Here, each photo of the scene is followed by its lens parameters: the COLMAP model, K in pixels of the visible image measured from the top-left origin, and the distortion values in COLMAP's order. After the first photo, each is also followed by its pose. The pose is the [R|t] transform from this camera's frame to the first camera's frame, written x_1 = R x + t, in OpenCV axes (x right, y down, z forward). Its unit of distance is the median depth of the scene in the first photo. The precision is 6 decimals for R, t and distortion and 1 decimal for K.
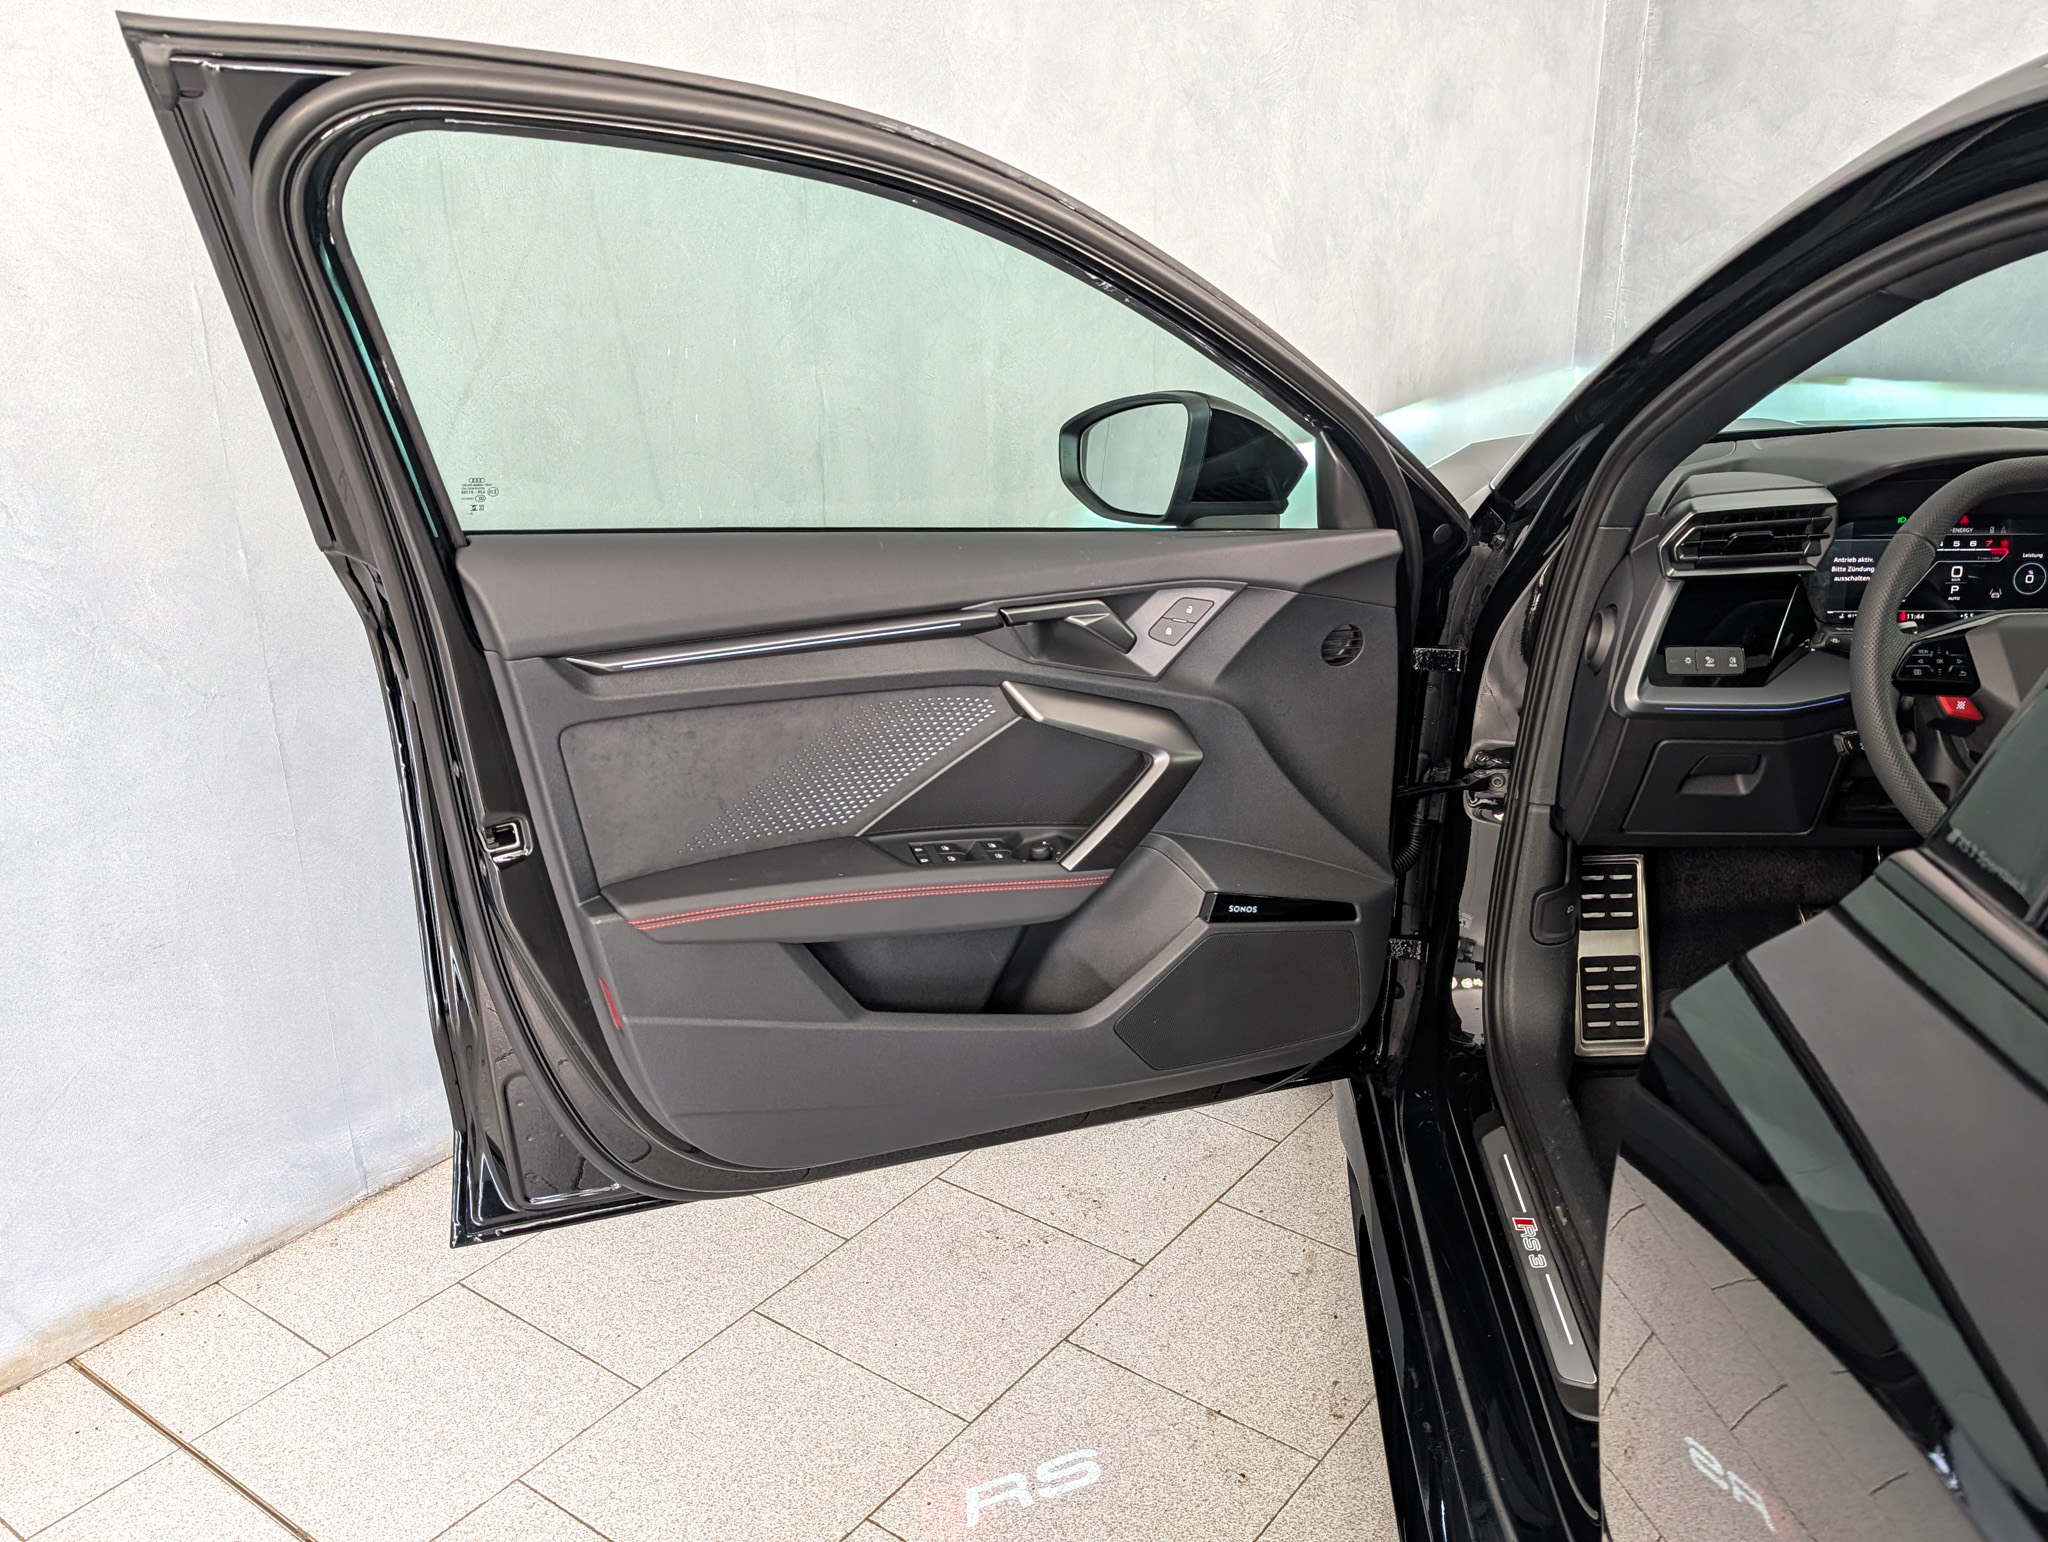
lens RADIAL K [[1731.4, 0, 1037.8], [0, 1731.4, 770.3], [0, 0, 1]] dist [0.011640, -0.011188]
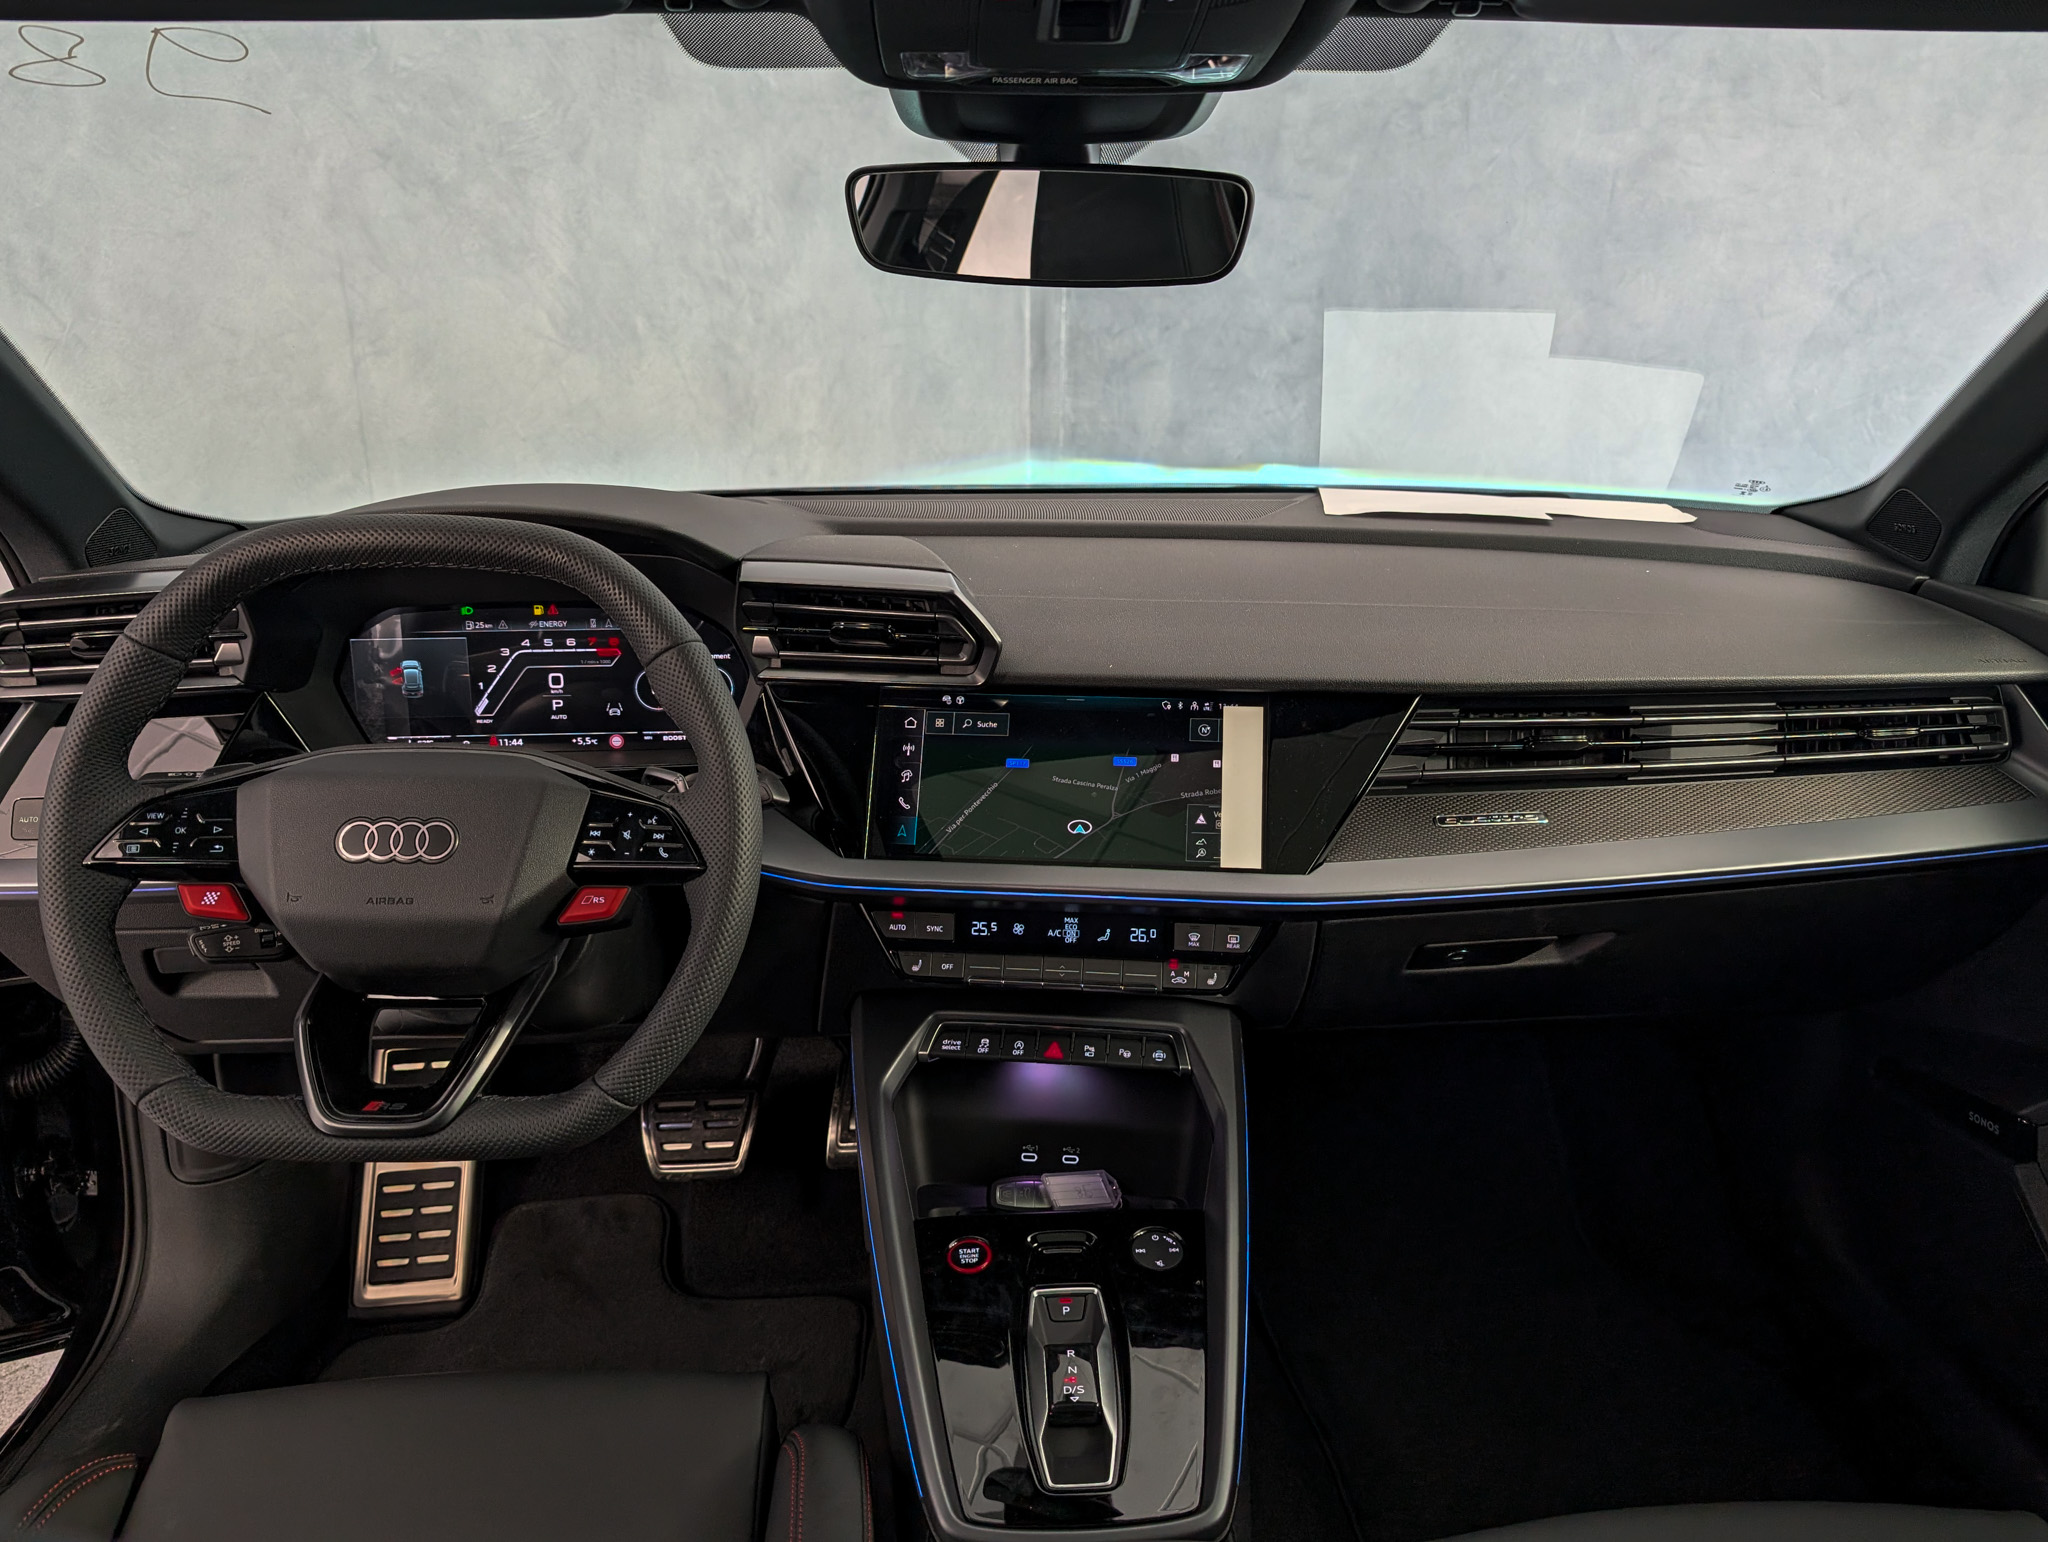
lens RADIAL K [[1529.3, 0, 1031.6], [0, 1529.3, 728.9], [0, 0, 1]] dist [-0.017750, 0.003800]
pose [[0.996800, -0.011046, 0.079165, 0.374730], [0.016304, 0.997681, -0.066077, -0.027359], [-0.078252, 0.067156, 0.994669, 0.195842]]
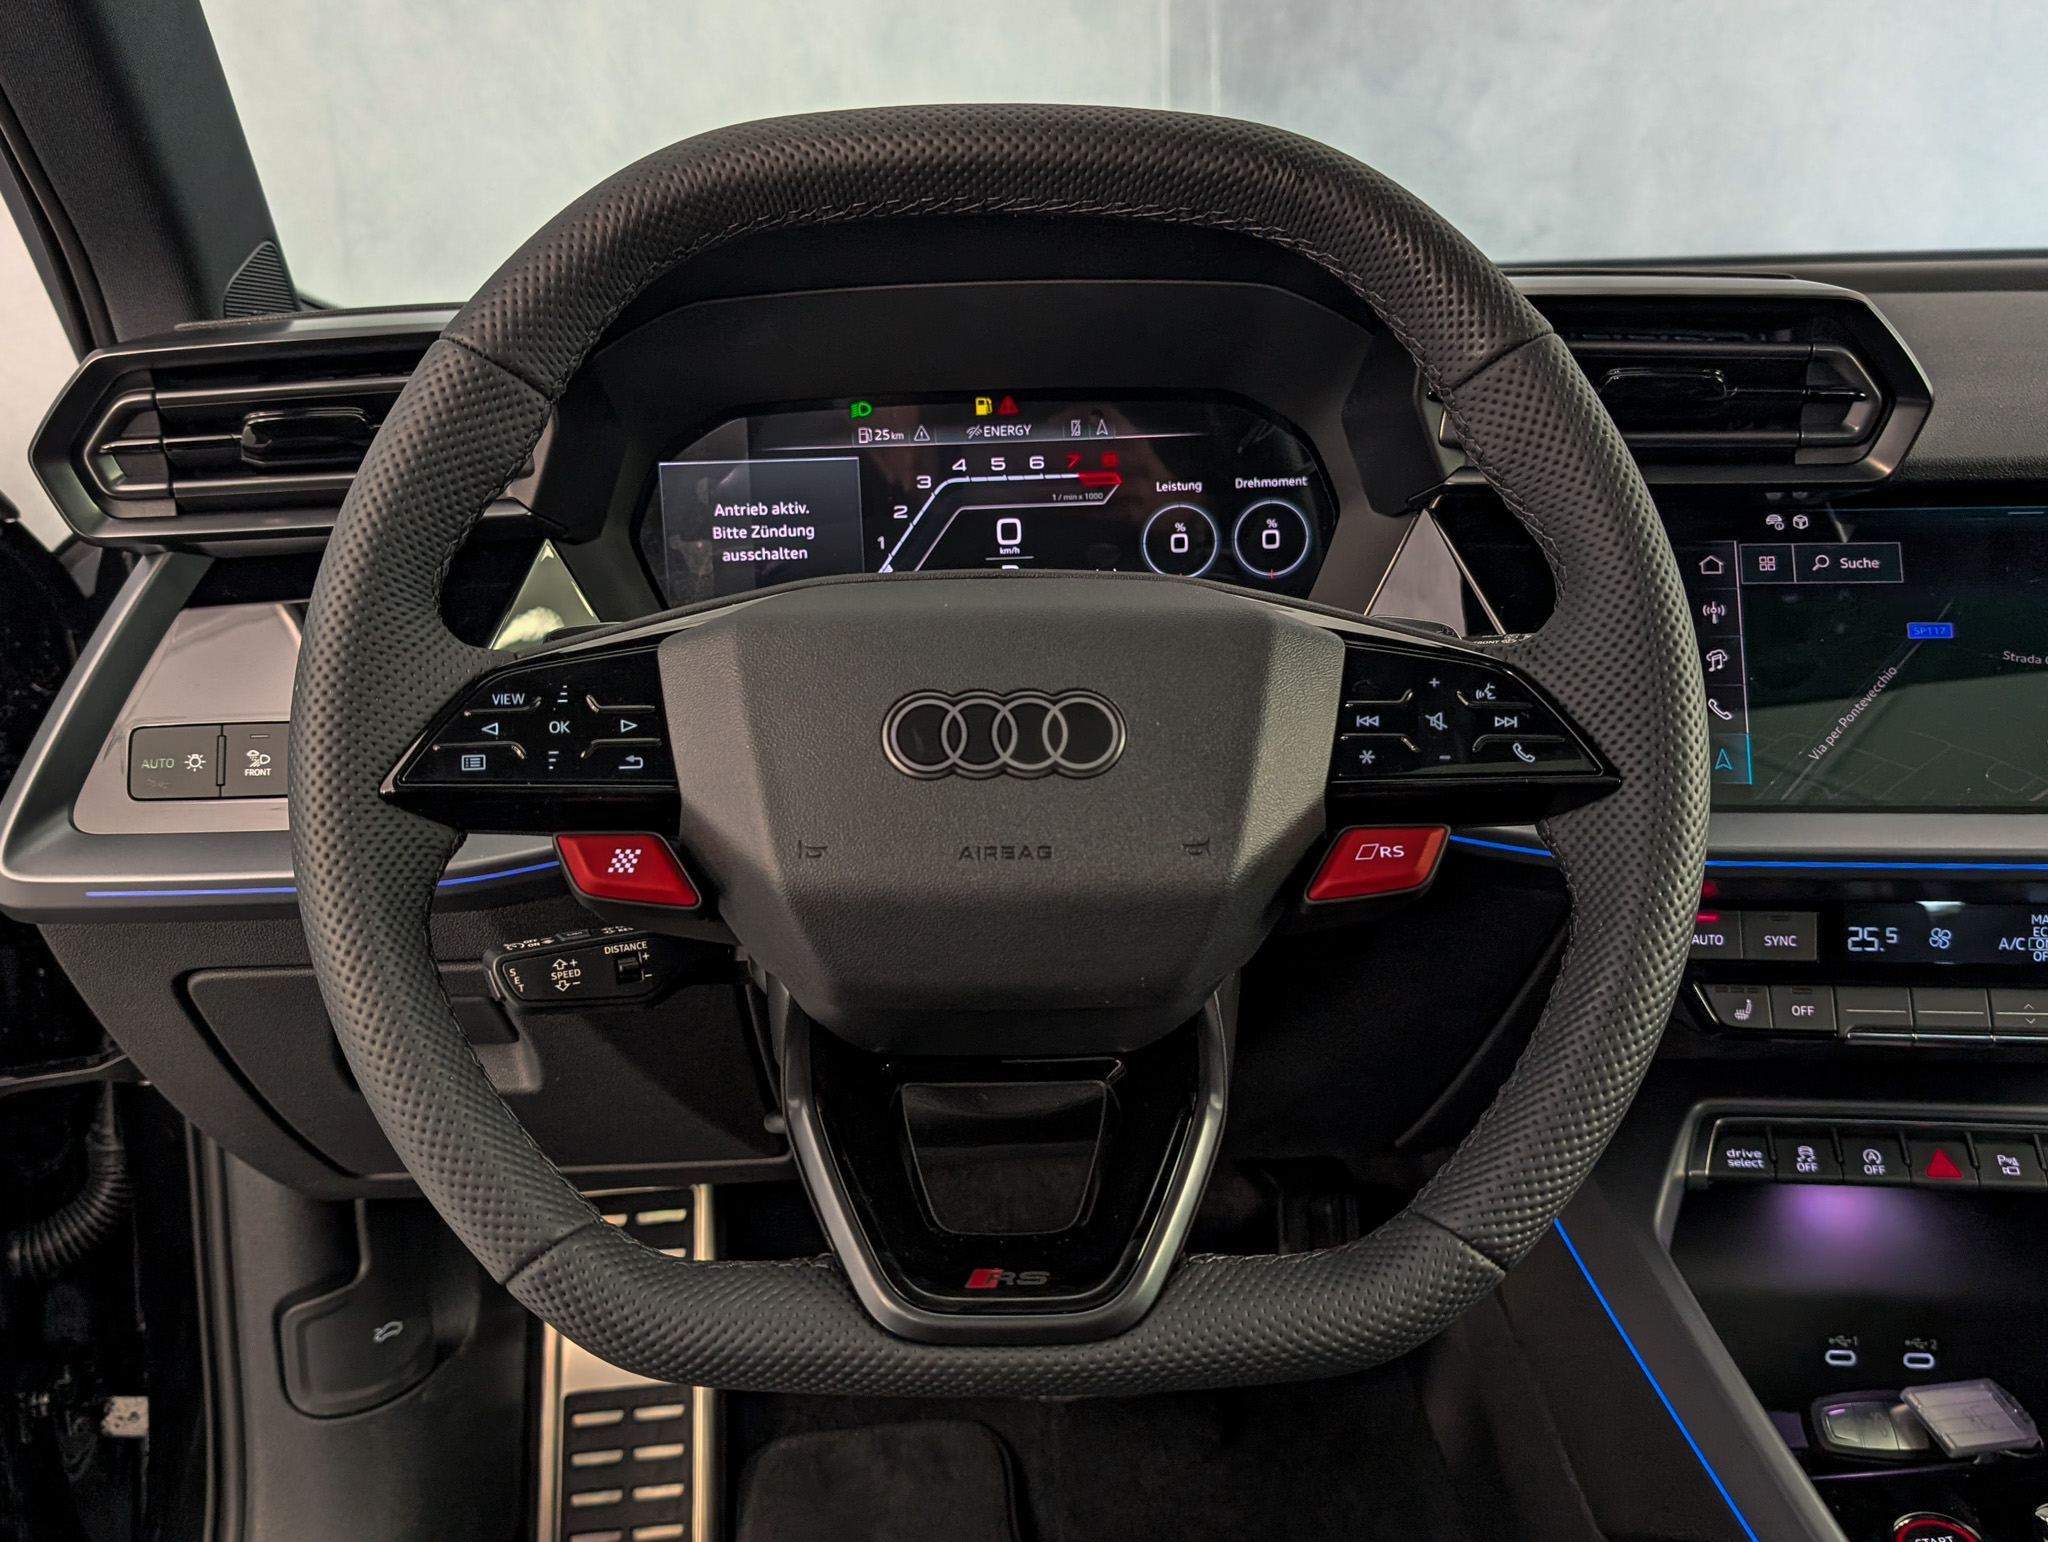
lens RADIAL K [[1895.9, 0, 972.3], [0, 1895.9, 726.2], [0, 0, 1]] dist [-0.011455, 0.000000]
pose [[0.998104, -0.030039, 0.053728, 0.274169], [0.035741, 0.993449, -0.108547, -0.010404], [-0.050115, 0.110261, 0.992638, 0.306580]]
